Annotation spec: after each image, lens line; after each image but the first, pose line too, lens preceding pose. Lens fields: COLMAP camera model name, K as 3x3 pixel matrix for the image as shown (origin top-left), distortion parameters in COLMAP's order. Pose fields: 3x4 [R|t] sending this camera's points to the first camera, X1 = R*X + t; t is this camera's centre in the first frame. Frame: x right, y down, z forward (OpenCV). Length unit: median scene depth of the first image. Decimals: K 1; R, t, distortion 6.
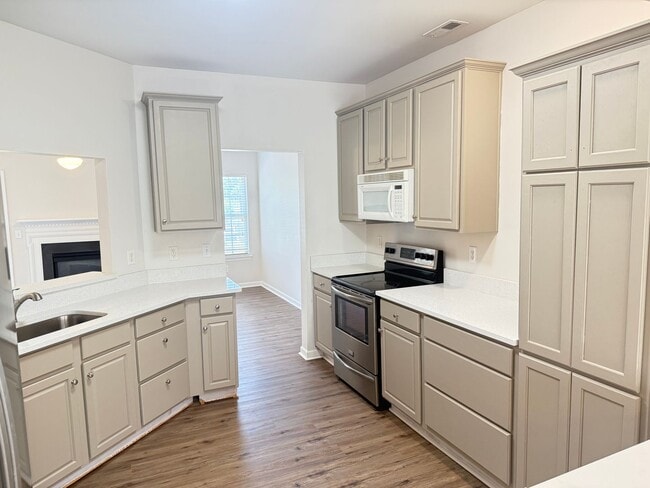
lens RADIAL K [[460.0, 0, 325.0], [0, 460.0, 244.0], [0, 0, 1]] dist [0.099768, -0.130475]
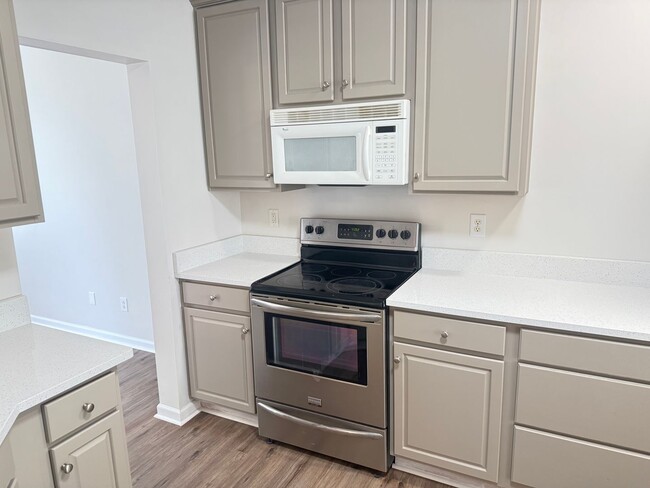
lens RADIAL K [[460.0, 0, 325.0], [0, 460.0, 244.0], [0, 0, 1]] dist [0.099768, -0.130475]
pose [[0.777346, -0.120353, 0.617453, -0.302969], [0.072165, 0.992109, 0.102527, -0.037339], [-0.624920, -0.035141, 0.779898, 0.535010]]
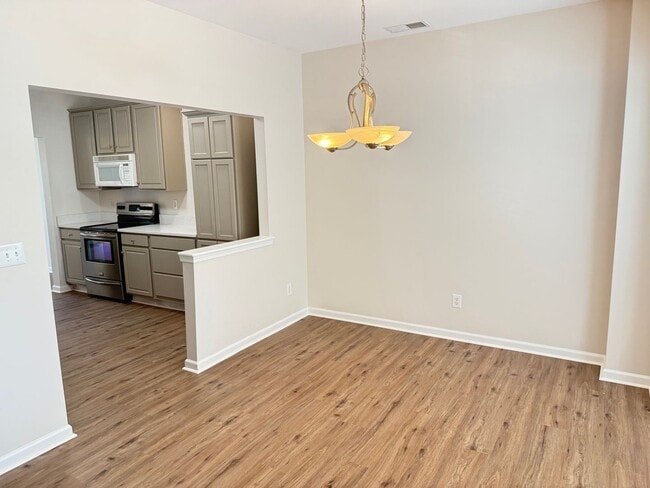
lens RADIAL K [[452.8, 0, 336.4], [0, 452.8, 242.1], [0, 0, 1]] dist [-0.001274, -0.002726]
pose [[0.805076, -0.086805, 0.586786, -0.193037], [0.062308, 0.996137, 0.061874, 0.090608], [-0.589890, -0.013252, 0.807375, -0.690151]]
